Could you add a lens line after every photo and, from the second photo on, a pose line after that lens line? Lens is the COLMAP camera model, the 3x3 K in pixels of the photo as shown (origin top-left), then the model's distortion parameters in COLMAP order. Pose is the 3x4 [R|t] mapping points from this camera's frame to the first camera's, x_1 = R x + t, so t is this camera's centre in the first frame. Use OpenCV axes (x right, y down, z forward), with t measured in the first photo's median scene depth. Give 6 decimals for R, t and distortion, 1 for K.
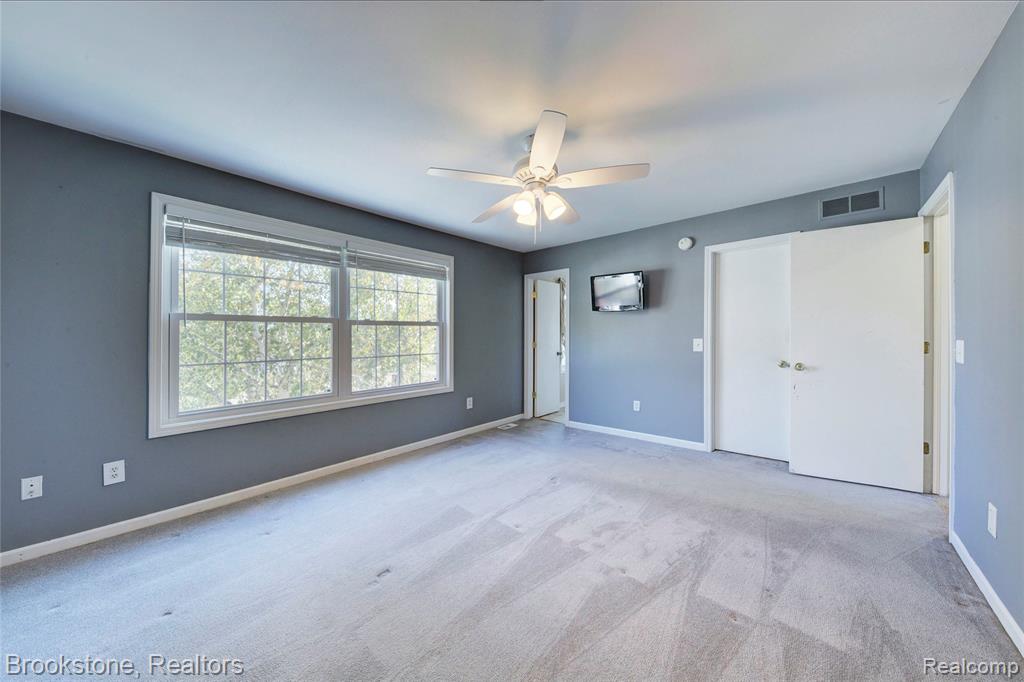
lens RADIAL K [[355.8, 0, 509.3], [0, 355.8, 329.3], [0, 0, 1]] dist [-0.012122, -0.000058]
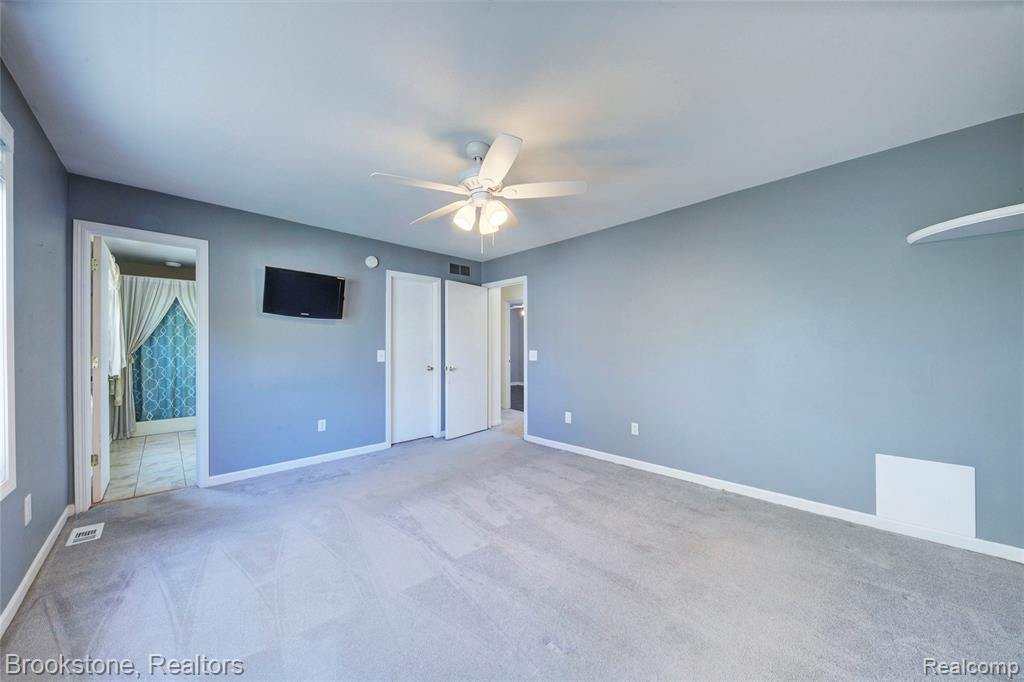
lens RADIAL K [[352.5, 0, 512.3], [0, 352.5, 345.5], [0, 0, 1]] dist [0.012131, -0.006756]
pose [[0.076518, 0.018692, 0.996893, -0.707185], [-0.020070, 0.999651, -0.017203, 0.028769], [-0.996866, -0.018691, 0.076867, 0.647663]]
